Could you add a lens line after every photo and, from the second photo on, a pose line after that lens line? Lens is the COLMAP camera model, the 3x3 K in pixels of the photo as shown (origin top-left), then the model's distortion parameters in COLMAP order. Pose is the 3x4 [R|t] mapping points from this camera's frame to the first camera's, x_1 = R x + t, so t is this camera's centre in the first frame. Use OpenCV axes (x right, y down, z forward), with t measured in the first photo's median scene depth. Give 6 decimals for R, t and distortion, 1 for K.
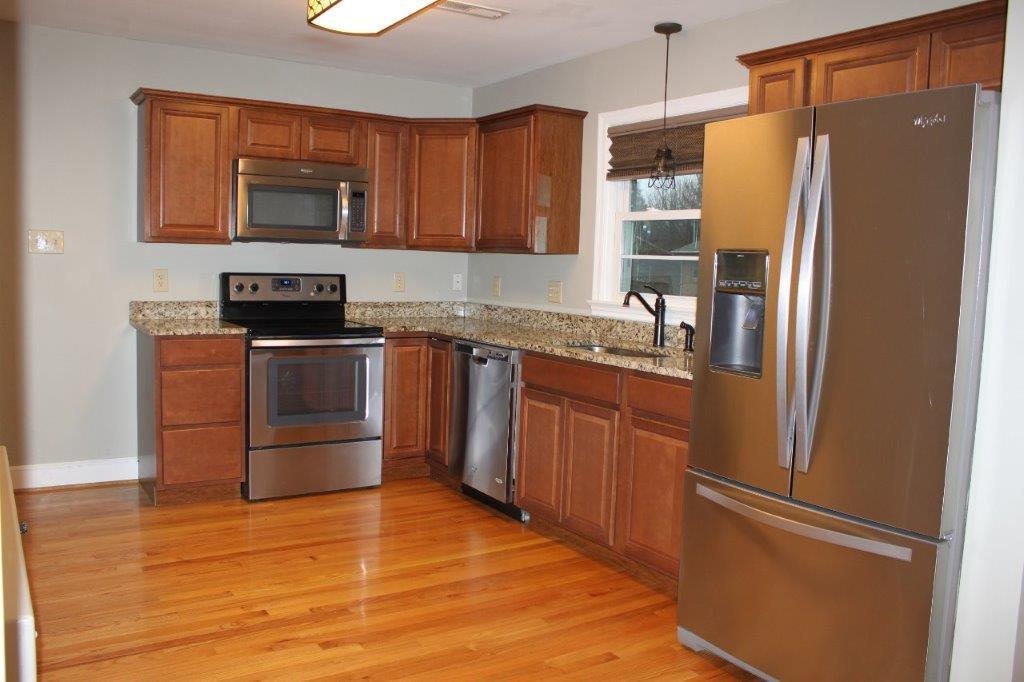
lens RADIAL K [[859.3, 0, 510.1], [0, 859.3, 342.8], [0, 0, 1]] dist [-0.125050, -0.004060]
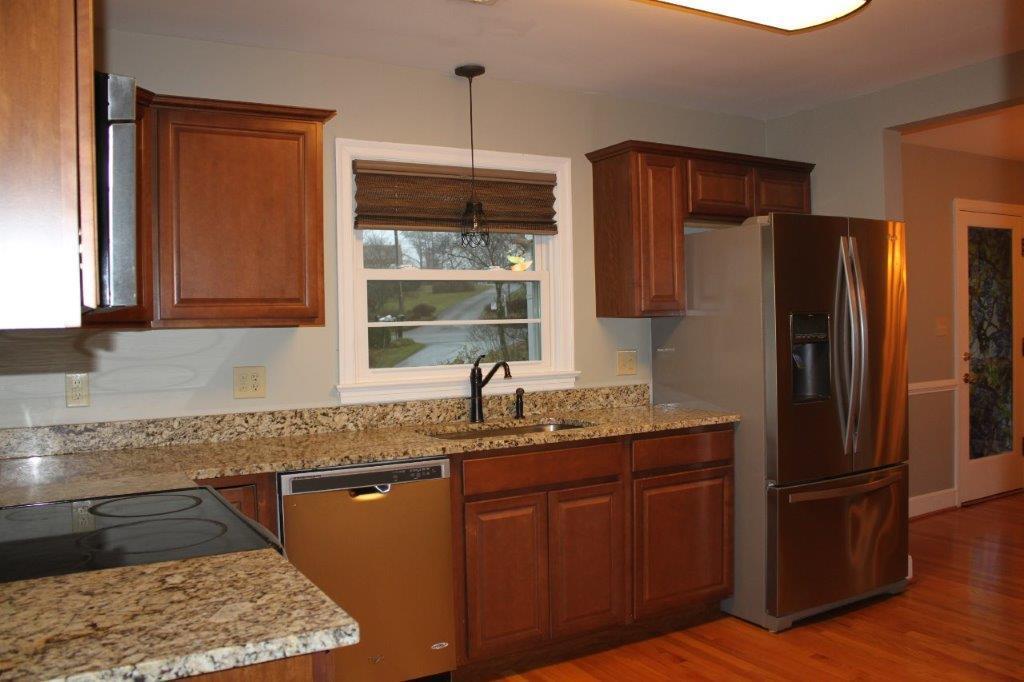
lens RADIAL K [[859.3, 0, 510.4], [0, 859.3, 339.5], [0, 0, 1]] dist [-0.125050, -0.004060]
pose [[0.066331, -0.059854, 0.996001, -0.657985], [0.120460, 0.991379, 0.051554, -0.113193], [-0.990500, 0.116558, 0.072969, 0.822274]]
